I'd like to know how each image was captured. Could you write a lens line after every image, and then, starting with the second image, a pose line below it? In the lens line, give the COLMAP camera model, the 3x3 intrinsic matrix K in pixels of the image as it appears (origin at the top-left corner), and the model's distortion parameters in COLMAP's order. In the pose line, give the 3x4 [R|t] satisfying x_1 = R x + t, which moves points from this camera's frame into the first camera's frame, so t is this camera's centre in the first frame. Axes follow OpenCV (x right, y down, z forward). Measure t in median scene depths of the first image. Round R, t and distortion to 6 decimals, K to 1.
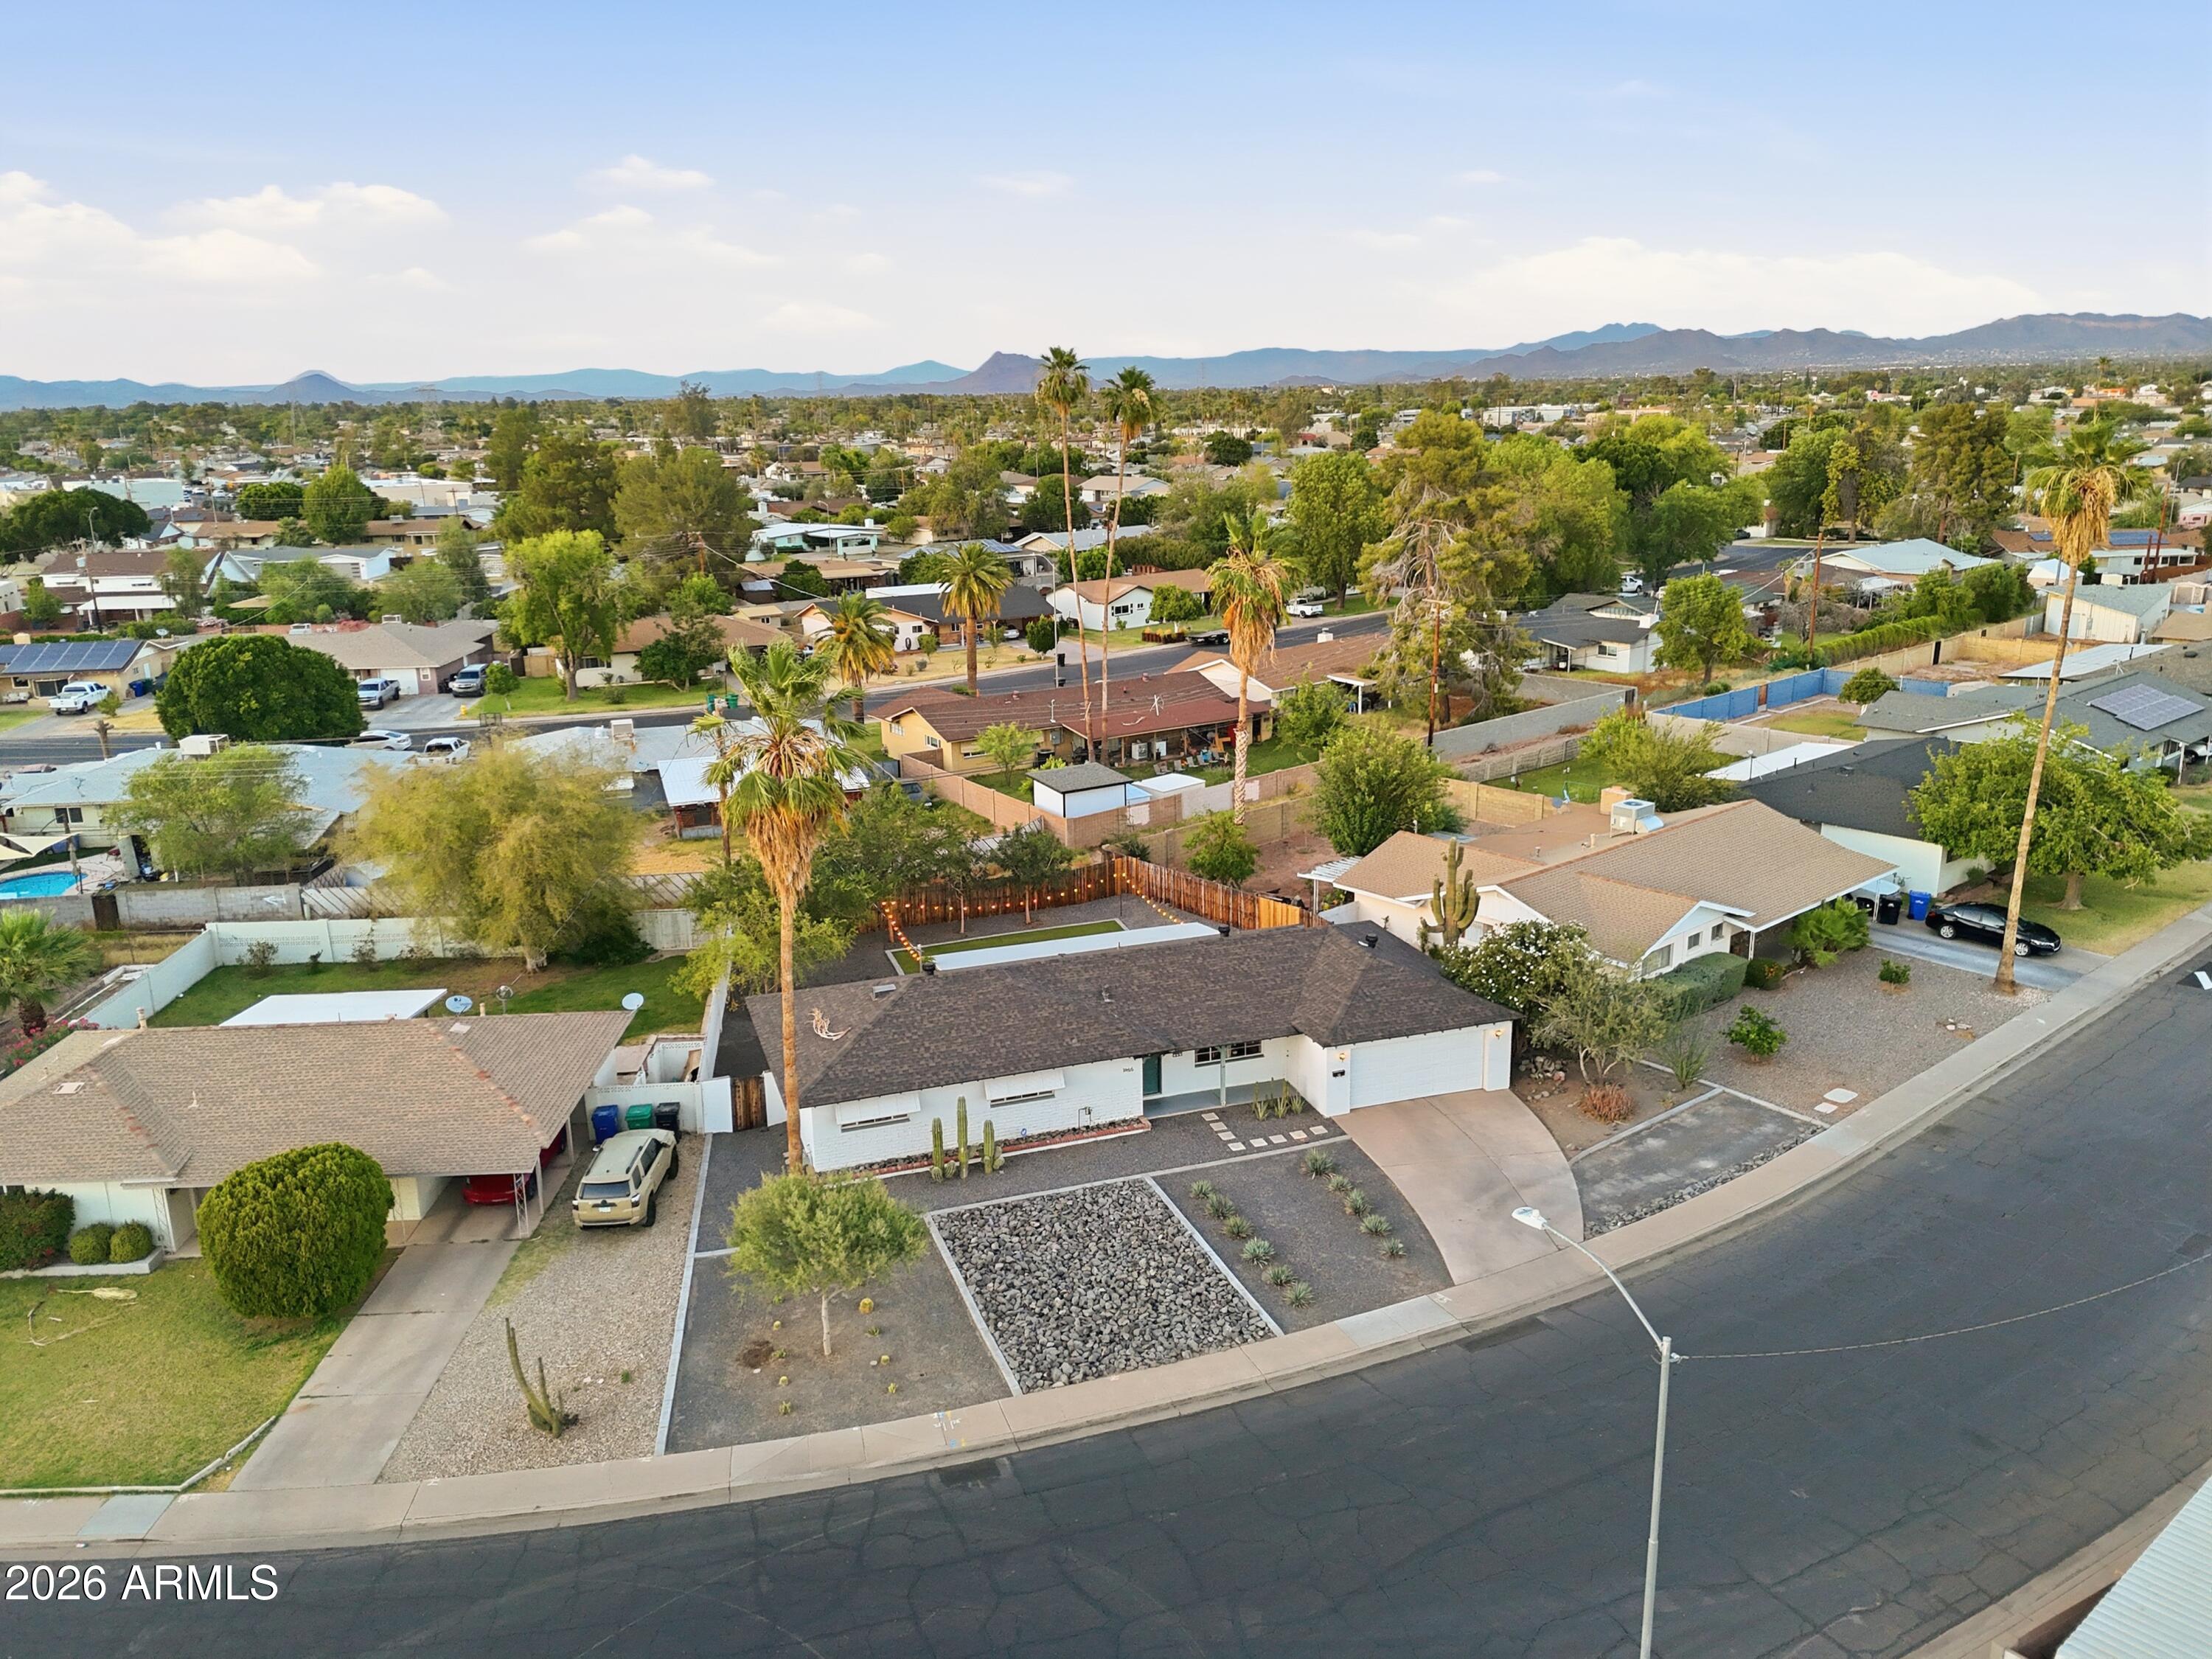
lens RADIAL K [[1640.4, 0, 1106.6], [0, 1640.4, 831.3], [0, 0, 1]] dist [0.054699, -0.007326]
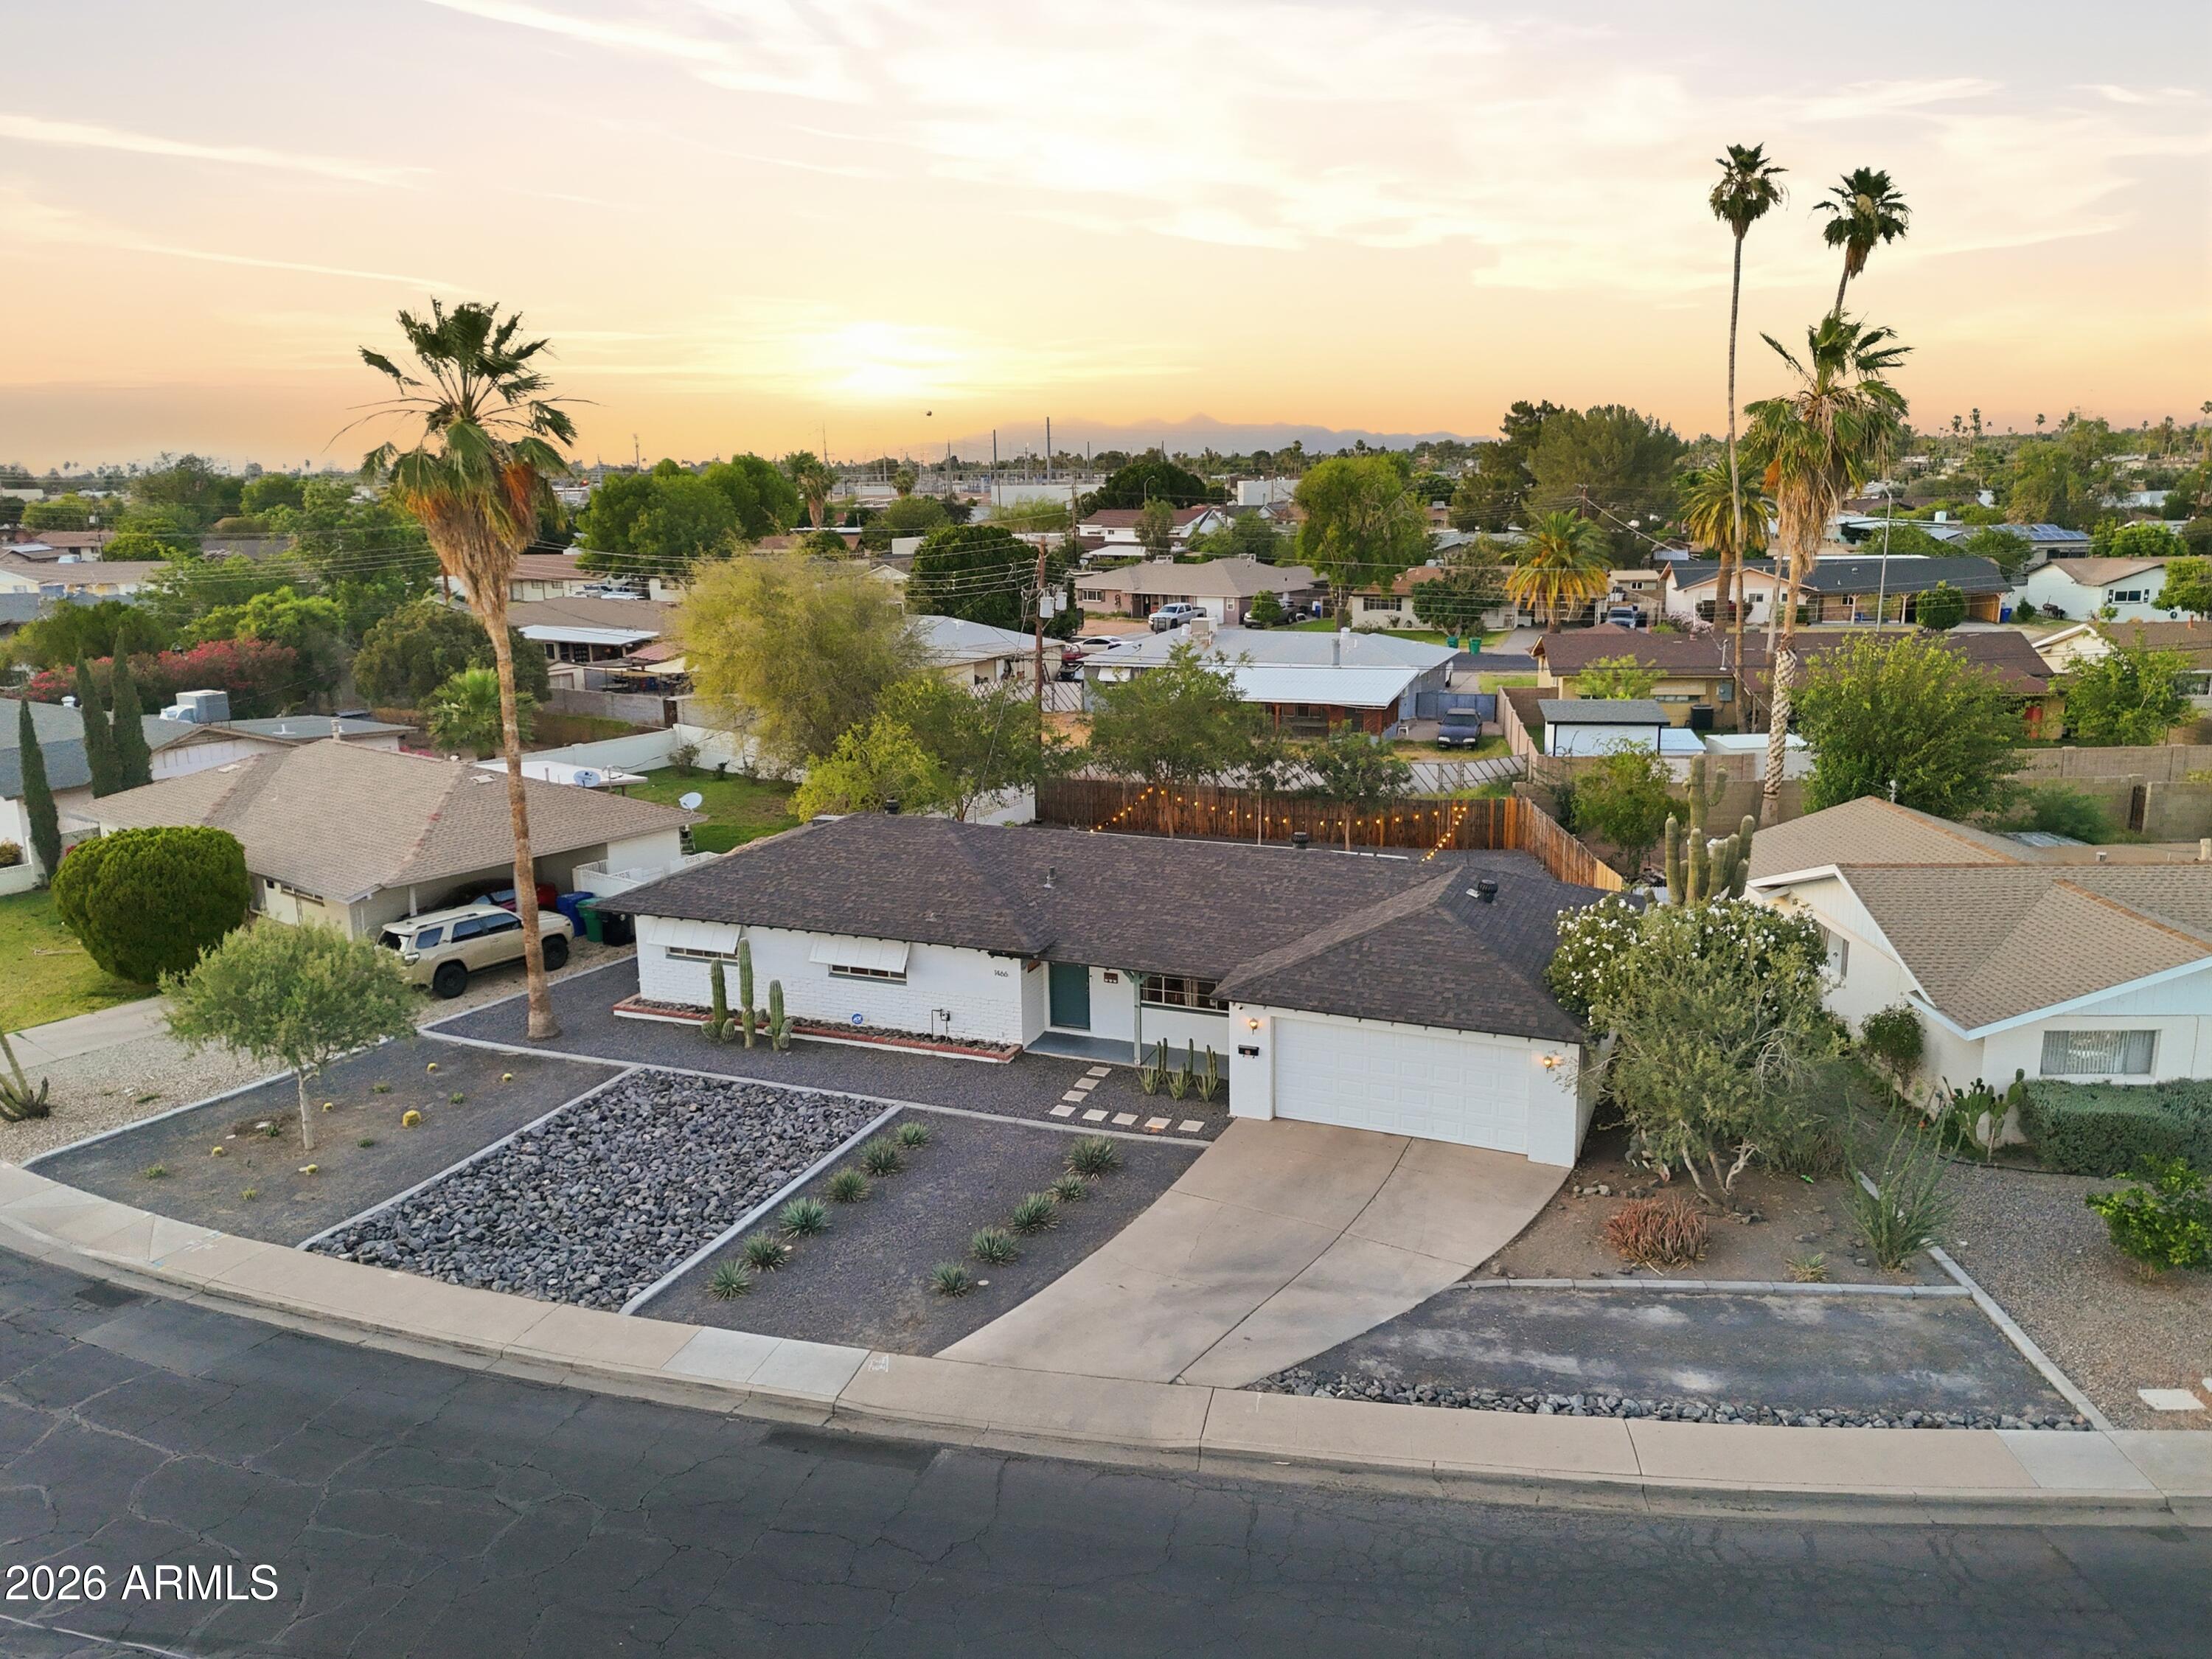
lens RADIAL K [[1640.4, 0, 1107.1], [0, 1640.4, 827.0], [0, 0, 1]] dist [0.054699, -0.007326]
pose [[0.745375, 0.147137, -0.650206, 0.486479], [-0.168271, 0.985282, 0.030062, 0.052527], [0.645059, 0.087003, 0.759163, 0.471896]]
